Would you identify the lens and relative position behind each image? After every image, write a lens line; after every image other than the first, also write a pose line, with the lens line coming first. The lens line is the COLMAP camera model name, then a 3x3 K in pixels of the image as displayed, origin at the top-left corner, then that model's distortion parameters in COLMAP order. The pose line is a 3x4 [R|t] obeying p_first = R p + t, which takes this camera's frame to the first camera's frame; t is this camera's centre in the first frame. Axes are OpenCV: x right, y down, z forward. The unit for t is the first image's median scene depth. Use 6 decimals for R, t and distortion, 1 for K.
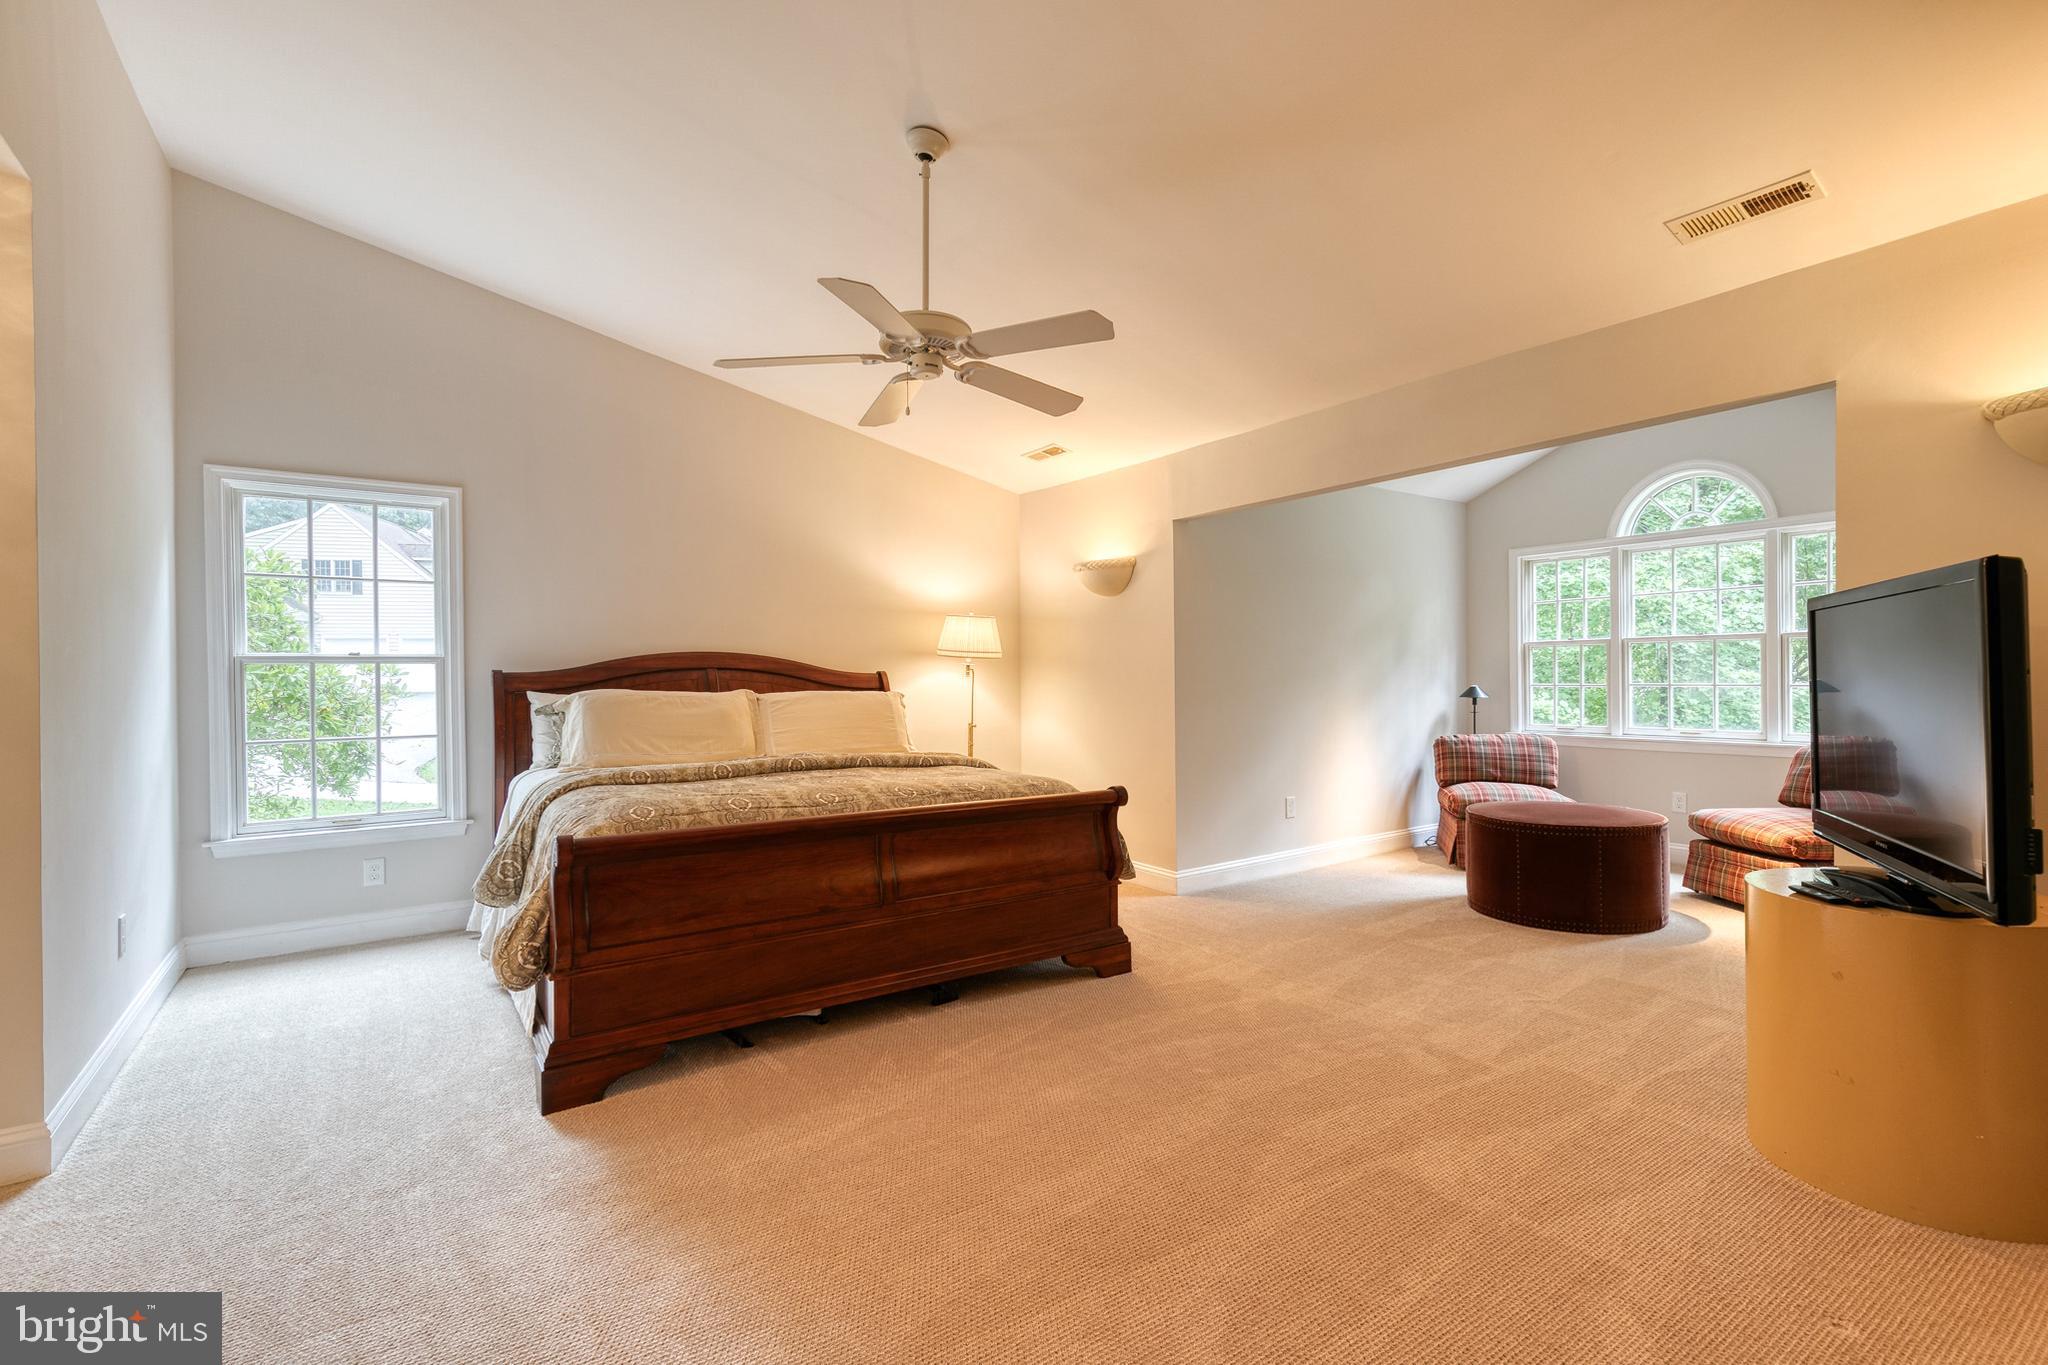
lens RADIAL K [[934.5, 0, 1024.0], [0, 934.5, 682.5], [0, 0, 1]] dist [0.003937, -0.000235]
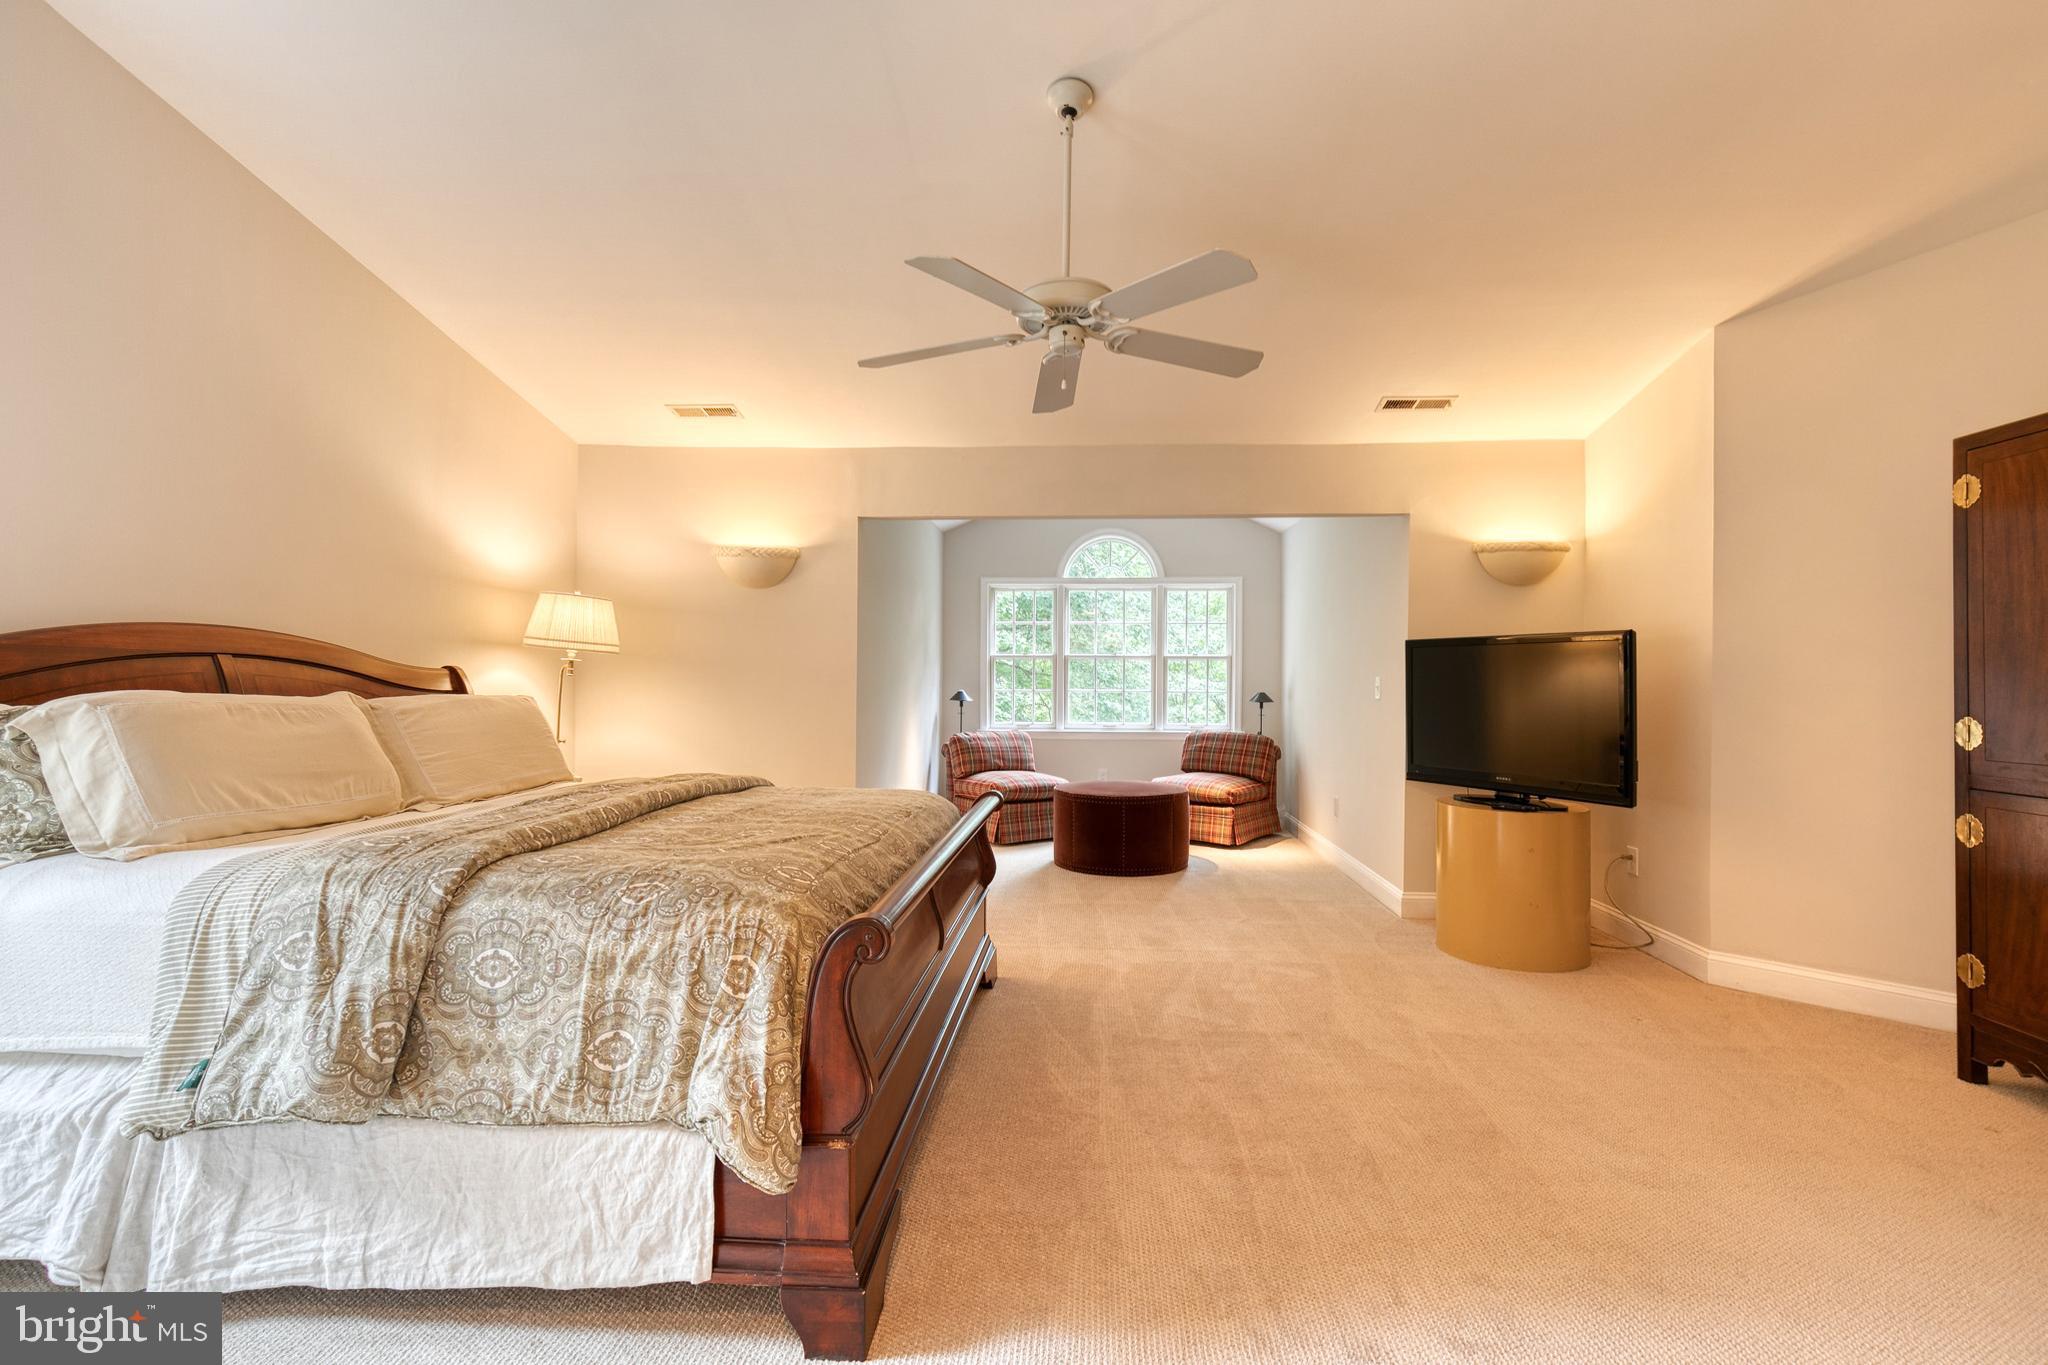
lens RADIAL K [[932.4, 0, 1031.4], [0, 932.4, 689.9], [0, 0, 1]] dist [0.001961, 0.000008]
pose [[0.618996, 0.005741, 0.785373, -0.479707], [-0.010062, 0.999949, 0.000621, 0.001673], [-0.785329, -0.008287, 0.619023, 0.263394]]
